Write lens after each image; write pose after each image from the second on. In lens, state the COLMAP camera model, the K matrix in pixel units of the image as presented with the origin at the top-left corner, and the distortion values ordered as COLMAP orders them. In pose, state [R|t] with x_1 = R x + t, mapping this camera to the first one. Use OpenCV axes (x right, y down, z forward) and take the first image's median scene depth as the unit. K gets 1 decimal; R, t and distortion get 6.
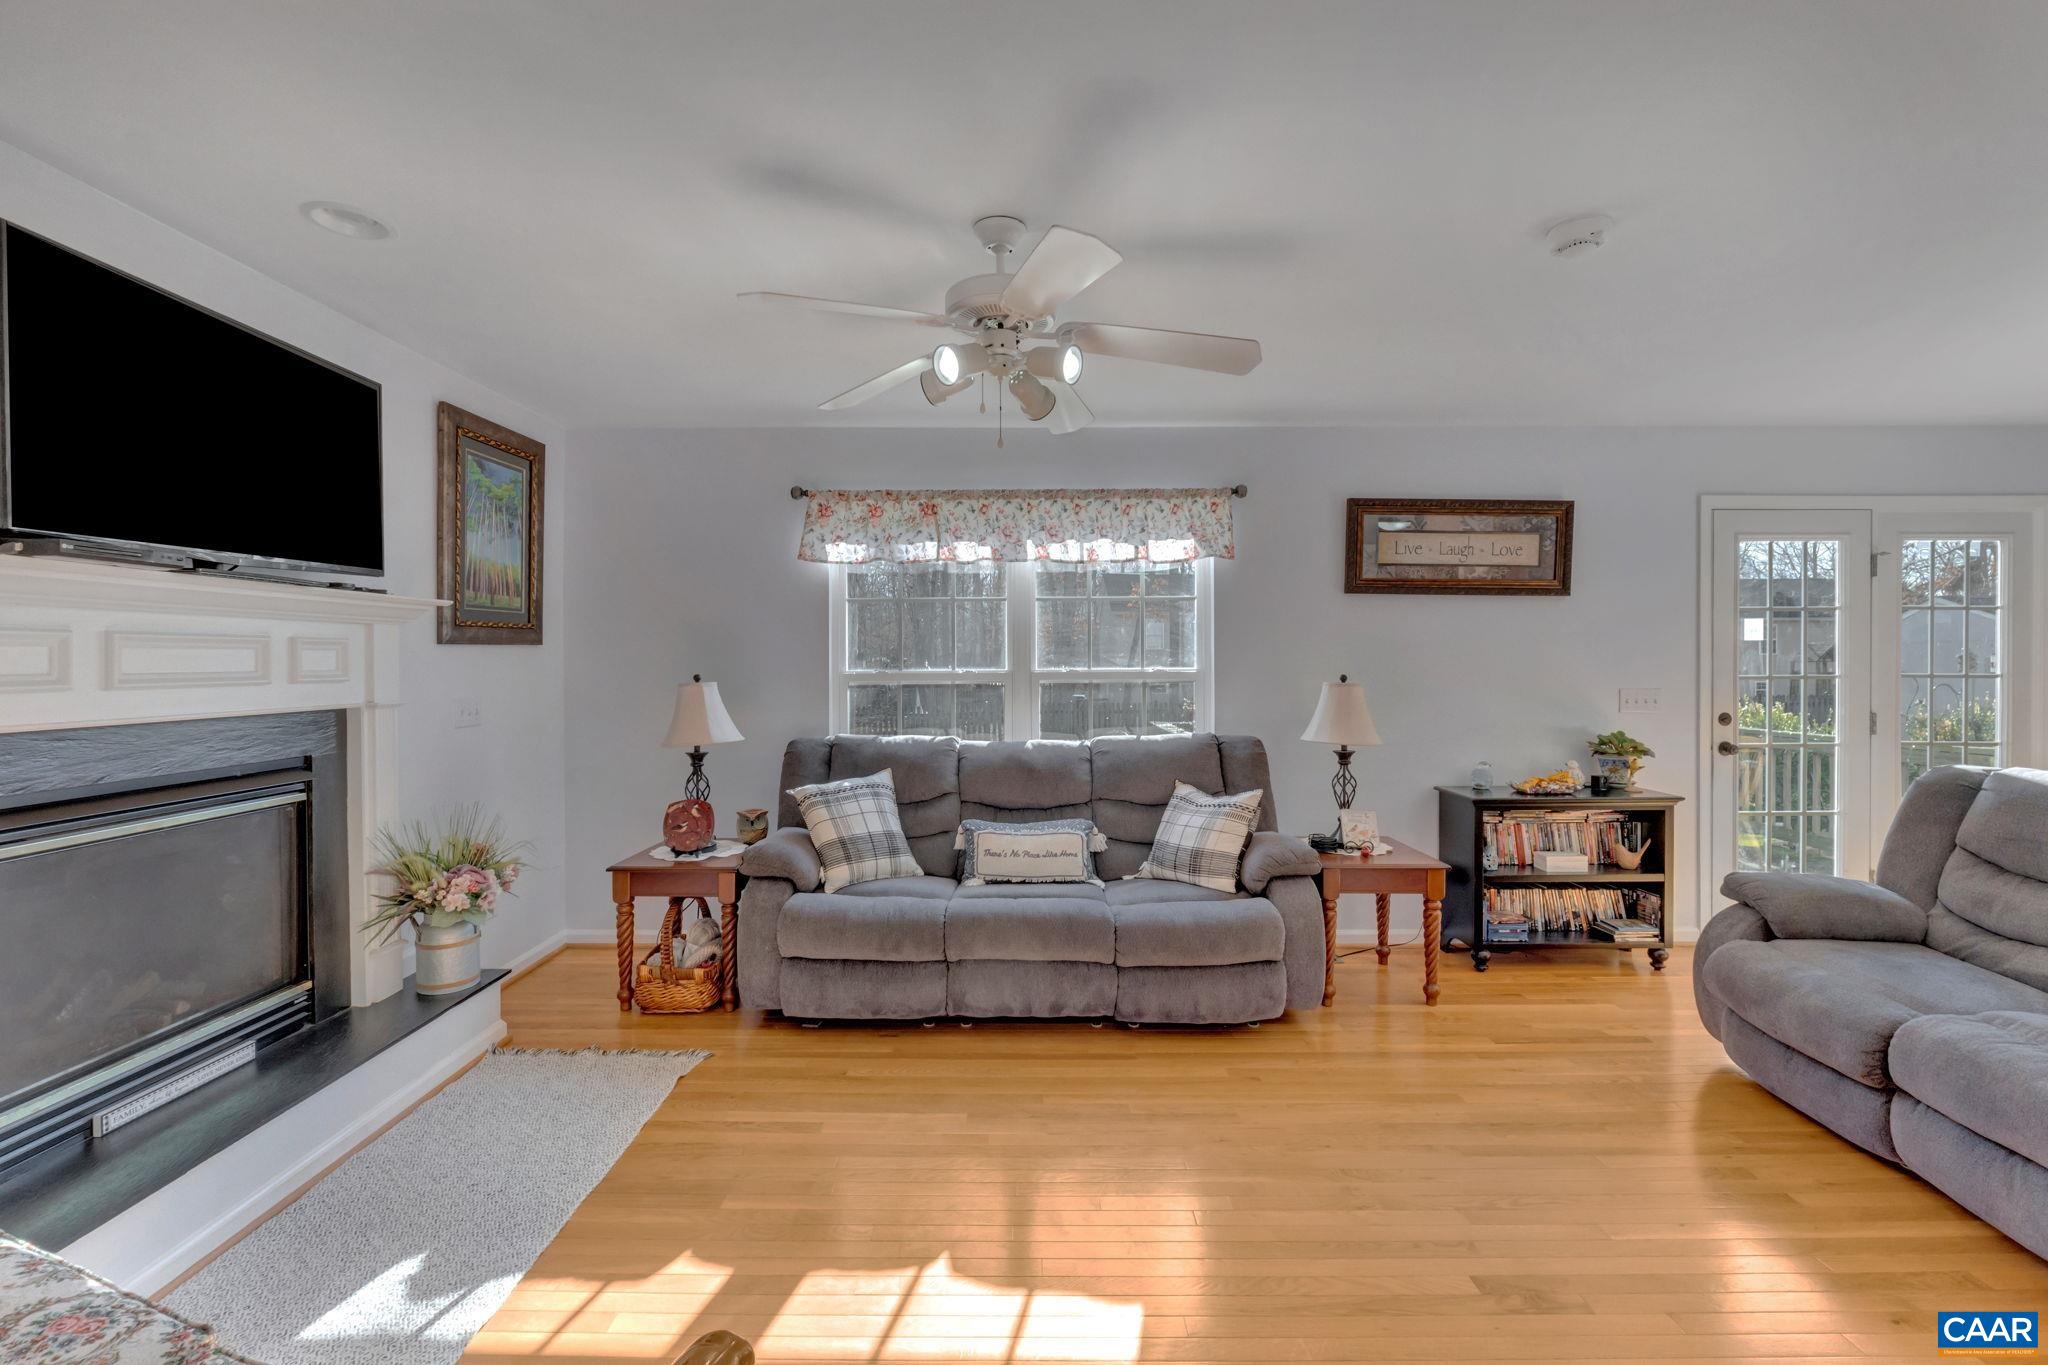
lens RADIAL K [[870.2, 0, 1025.5], [0, 870.2, 673.9], [0, 0, 1]] dist [-0.003877, -0.000740]
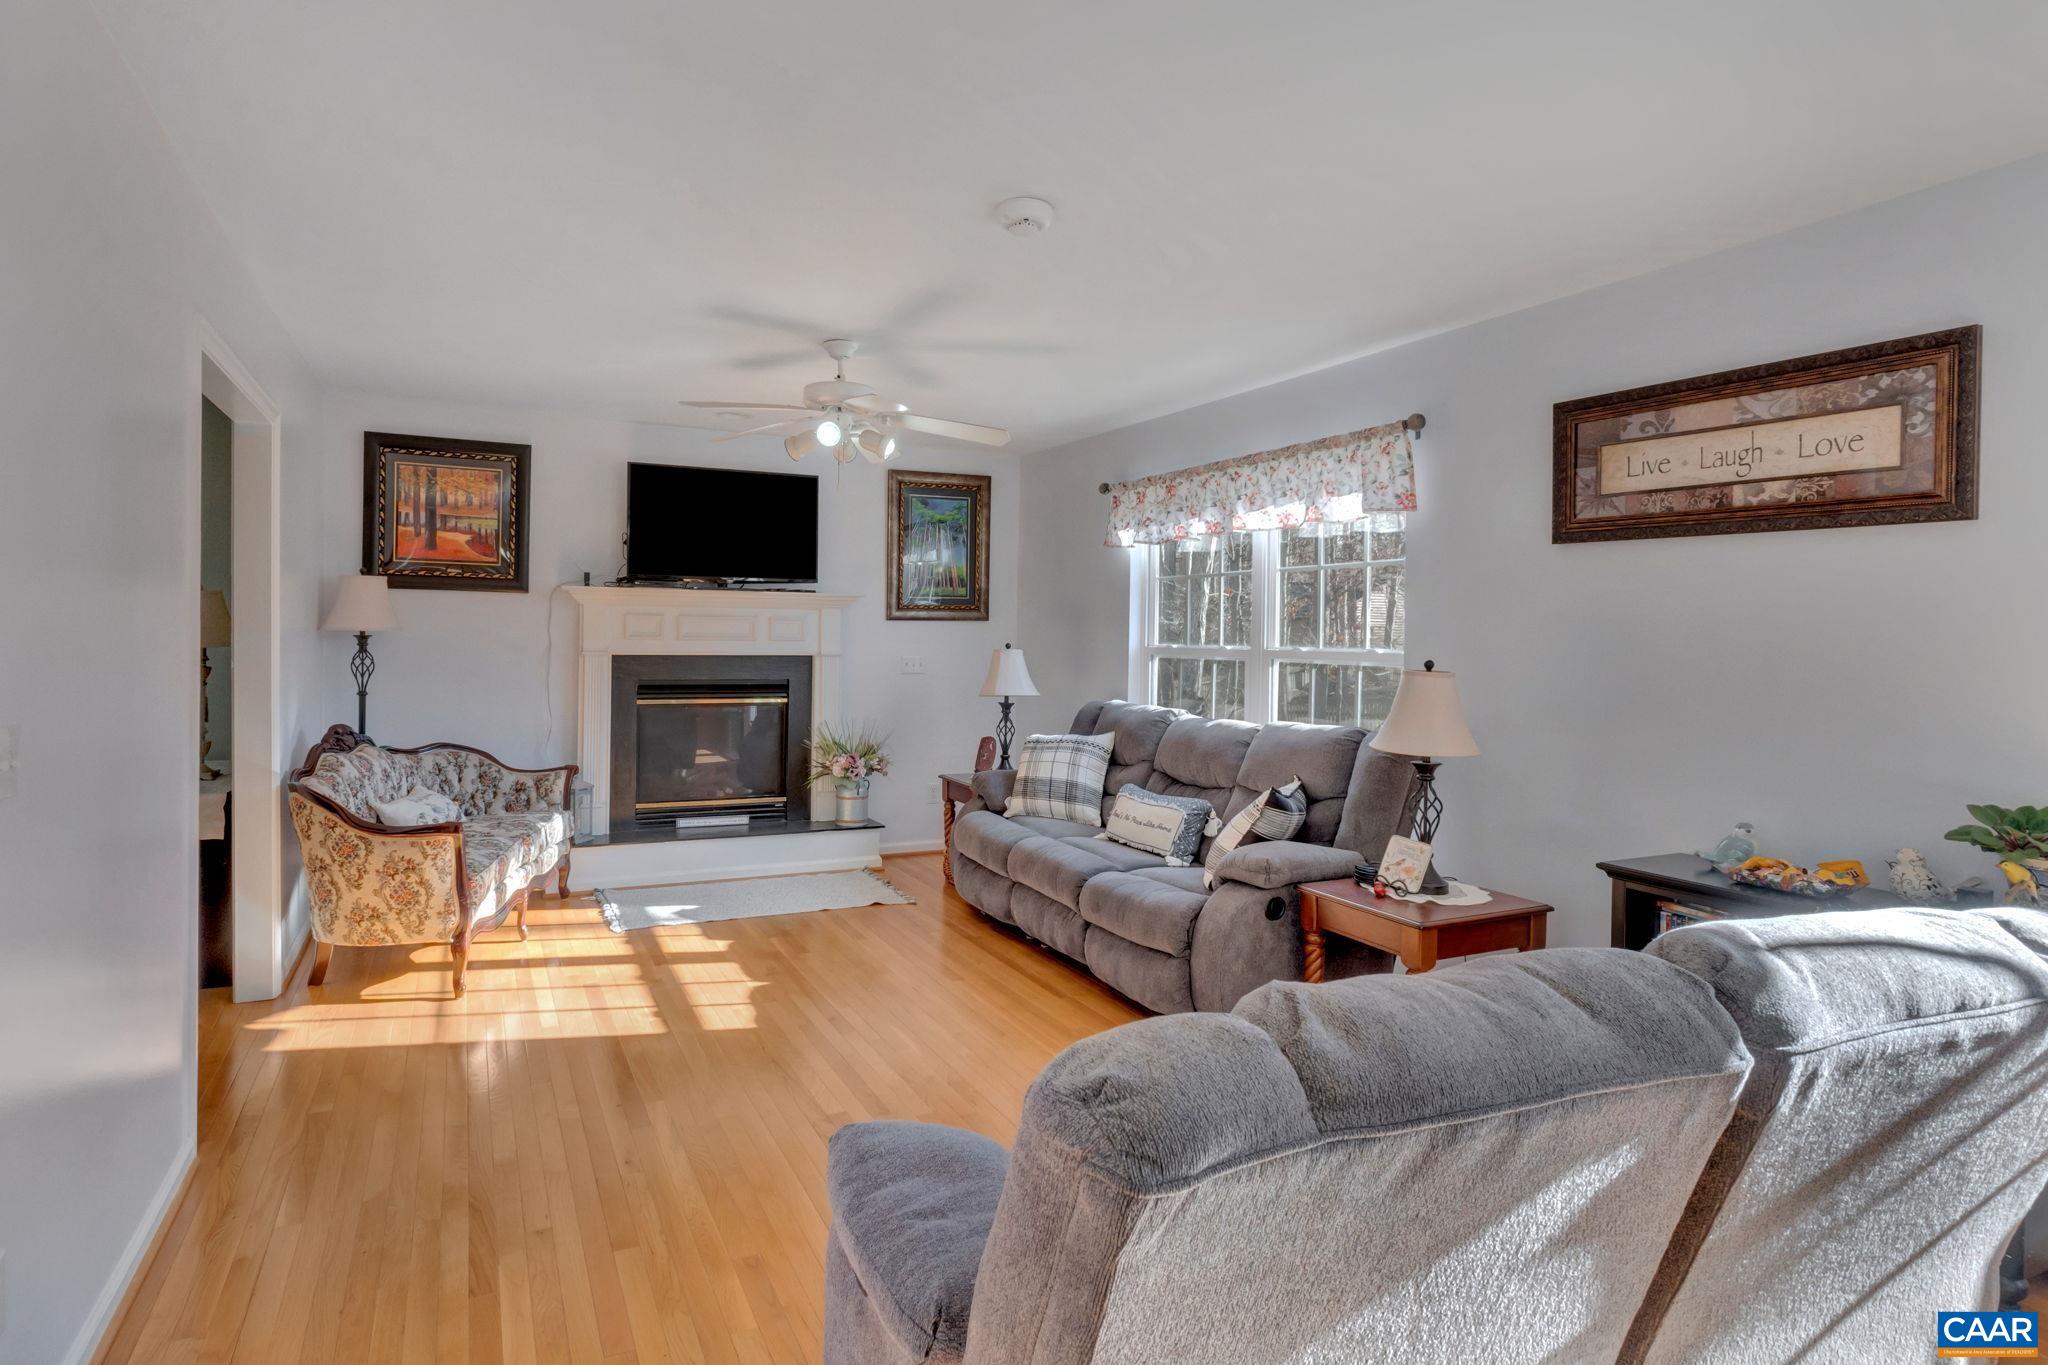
lens RADIAL K [[1095.0, 0, 926.7], [0, 1095.0, 644.0], [0, 0, 1]] dist [0.001312, 0.000115]
pose [[0.392710, 0.019342, -0.919459, 1.094872], [-0.025465, 0.999624, 0.010152, -0.011727], [0.919310, 0.019427, 0.393055, 0.241223]]
